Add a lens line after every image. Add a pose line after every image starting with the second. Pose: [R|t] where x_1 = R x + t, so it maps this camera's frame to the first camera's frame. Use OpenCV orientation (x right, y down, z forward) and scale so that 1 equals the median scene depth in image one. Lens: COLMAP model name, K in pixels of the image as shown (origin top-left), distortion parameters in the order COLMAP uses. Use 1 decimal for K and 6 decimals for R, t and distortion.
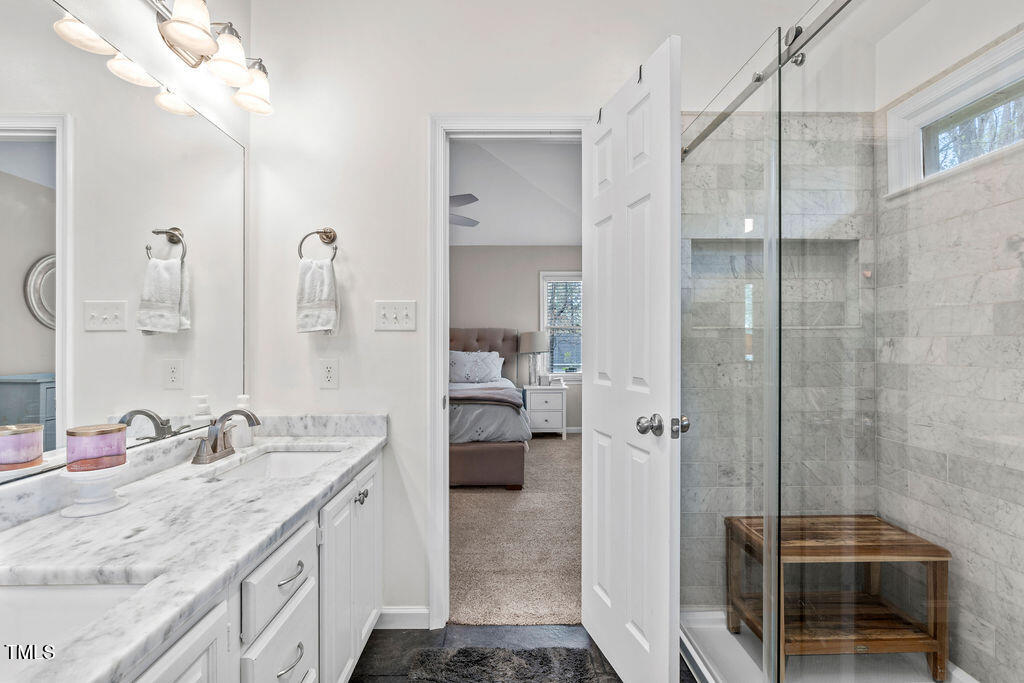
lens RADIAL K [[465.0, 0, 514.4], [0, 465.0, 345.3], [0, 0, 1]] dist [-0.006262, 0.000405]
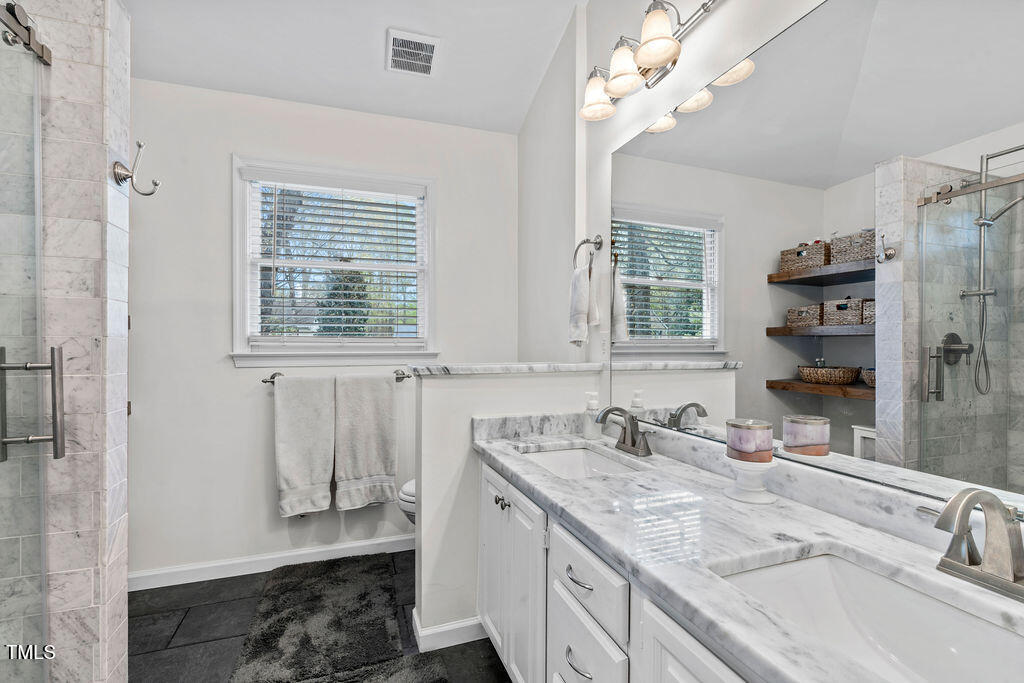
lens RADIAL K [[465.0, 0, 514.4], [0, 465.0, 345.3], [0, 0, 1]] dist [-0.006262, 0.000405]
pose [[-0.950649, 0.002629, -0.310258, -0.054492], [0.000093, 0.999966, 0.008189, -0.008660], [0.310269, 0.007756, -0.950617, 2.036224]]
